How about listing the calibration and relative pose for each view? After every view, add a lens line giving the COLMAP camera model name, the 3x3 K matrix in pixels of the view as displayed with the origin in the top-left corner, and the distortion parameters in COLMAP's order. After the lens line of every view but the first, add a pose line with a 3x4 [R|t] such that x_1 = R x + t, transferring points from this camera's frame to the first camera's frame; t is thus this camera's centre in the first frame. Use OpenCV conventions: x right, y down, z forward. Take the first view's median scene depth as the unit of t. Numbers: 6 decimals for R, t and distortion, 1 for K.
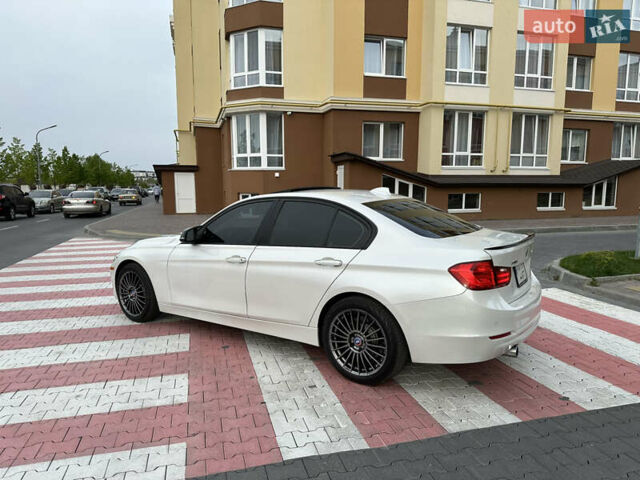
lens RADIAL K [[444.9, 0, 316.0], [0, 444.9, 245.9], [0, 0, 1]] dist [0.084240, -0.125914]
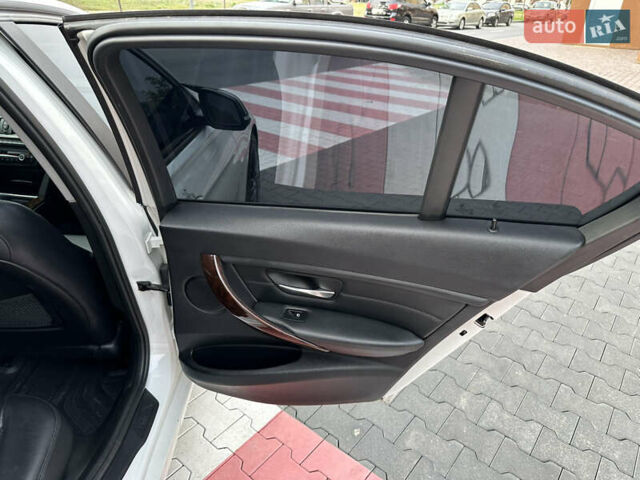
lens RADIAL K [[444.9, 0, 316.0], [0, 444.9, 245.9], [0, 0, 1]] dist [0.084240, -0.125914]
pose [[0.586373, 0.412432, -0.697185, 0.087835], [-0.135512, 0.898494, 0.417547, -0.033430], [0.798626, -0.150362, 0.582742, 0.283746]]
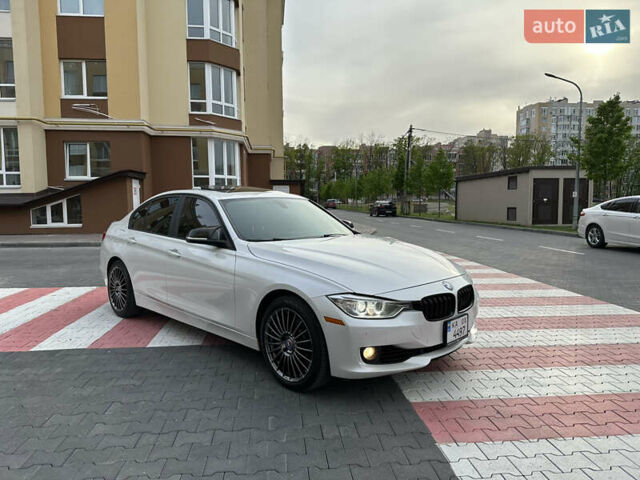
lens RADIAL K [[448.7, 0, 318.7], [0, 448.7, 238.1], [0, 0, 1]] dist [0.078911, -0.131835]
pose [[-0.986870, -0.003622, 0.161475, -0.097822], [0.029393, 0.979026, 0.201603, -0.057577], [-0.158818, 0.203702, -0.966065, 0.532058]]
